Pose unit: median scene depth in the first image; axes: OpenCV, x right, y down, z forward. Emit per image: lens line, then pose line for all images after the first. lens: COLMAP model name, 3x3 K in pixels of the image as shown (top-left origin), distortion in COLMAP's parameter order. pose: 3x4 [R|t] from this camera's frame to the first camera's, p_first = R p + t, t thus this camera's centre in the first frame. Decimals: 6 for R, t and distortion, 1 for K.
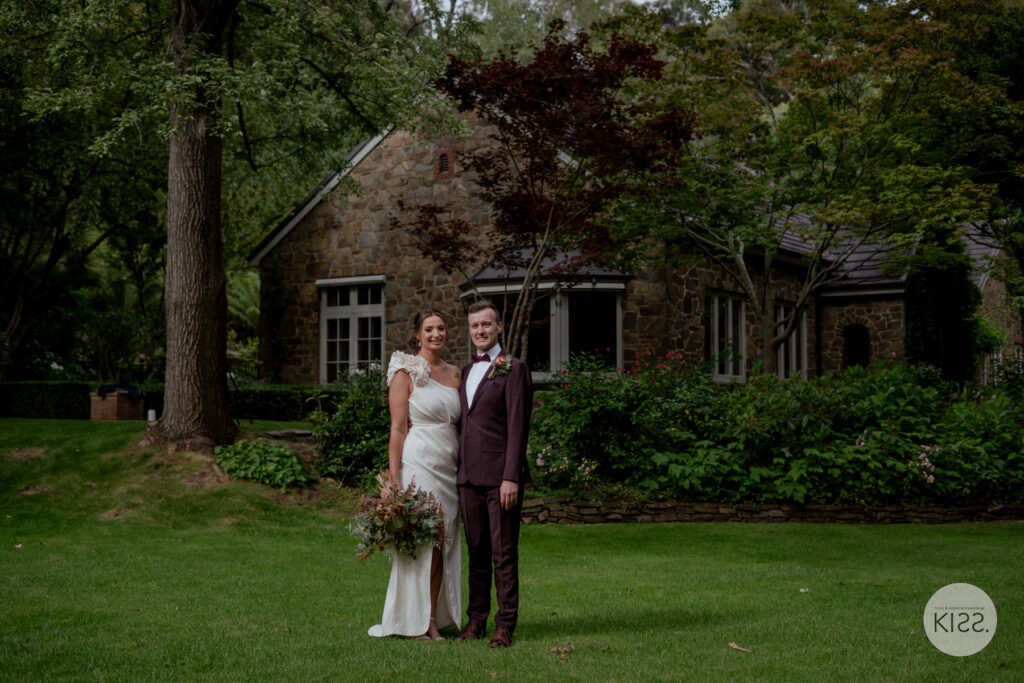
lens RADIAL K [[1467.7, 0, 515.0], [0, 1467.7, 354.1], [0, 0, 1]] dist [-0.007794, -0.077179]
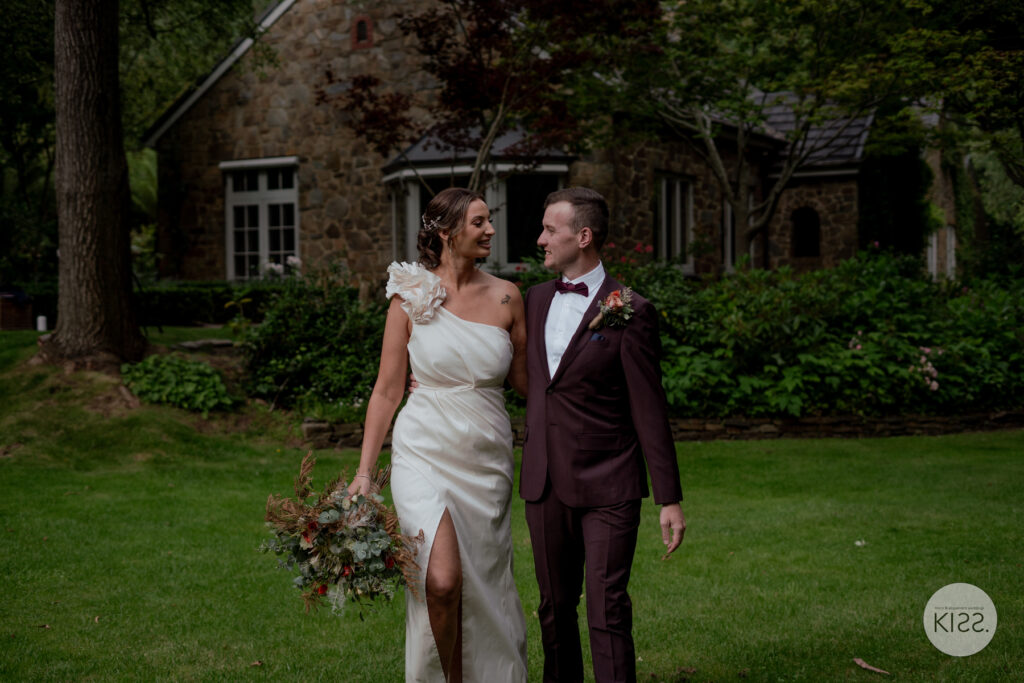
lens RADIAL K [[1467.7, 0, 515.0], [0, 1467.7, 354.1], [0, 0, 1]] dist [-0.007794, -0.077179]
pose [[0.997270, -0.013958, 0.072514, -0.035440], [0.007980, 0.996594, 0.082082, -0.009268], [-0.073412, -0.081279, 0.993984, 0.129536]]
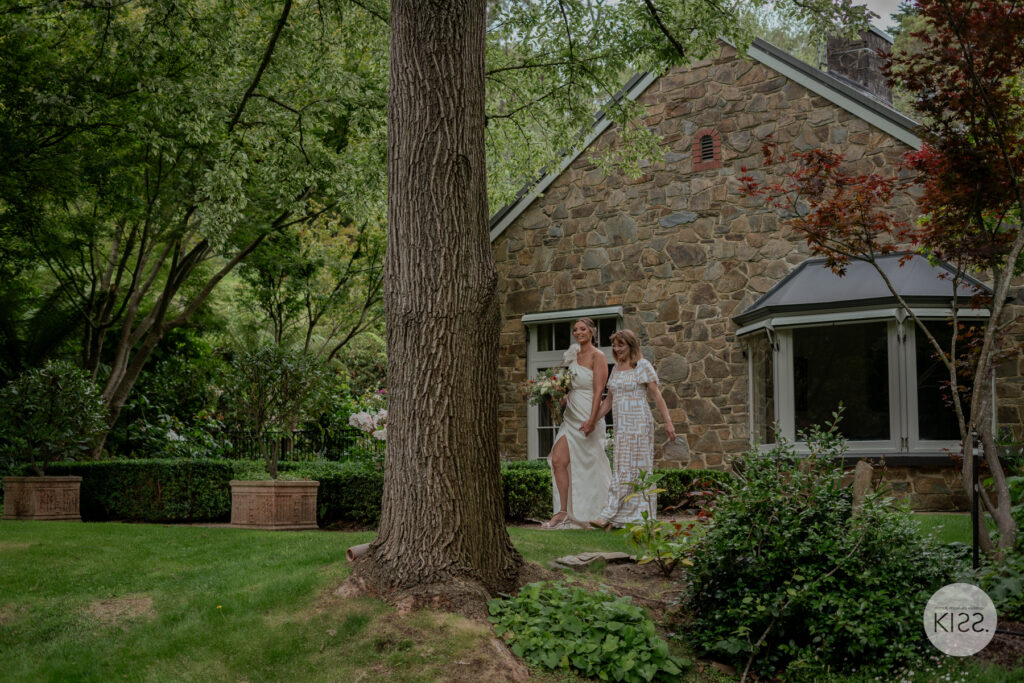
lens RADIAL K [[1467.7, 0, 515.0], [0, 1467.7, 354.1], [0, 0, 1]] dist [-0.007794, -0.077179]
pose [[0.997308, -0.008767, -0.072798, -0.141671], [0.005614, 0.999042, -0.043399, 0.001153], [0.073109, 0.042874, 0.996402, 0.446024]]
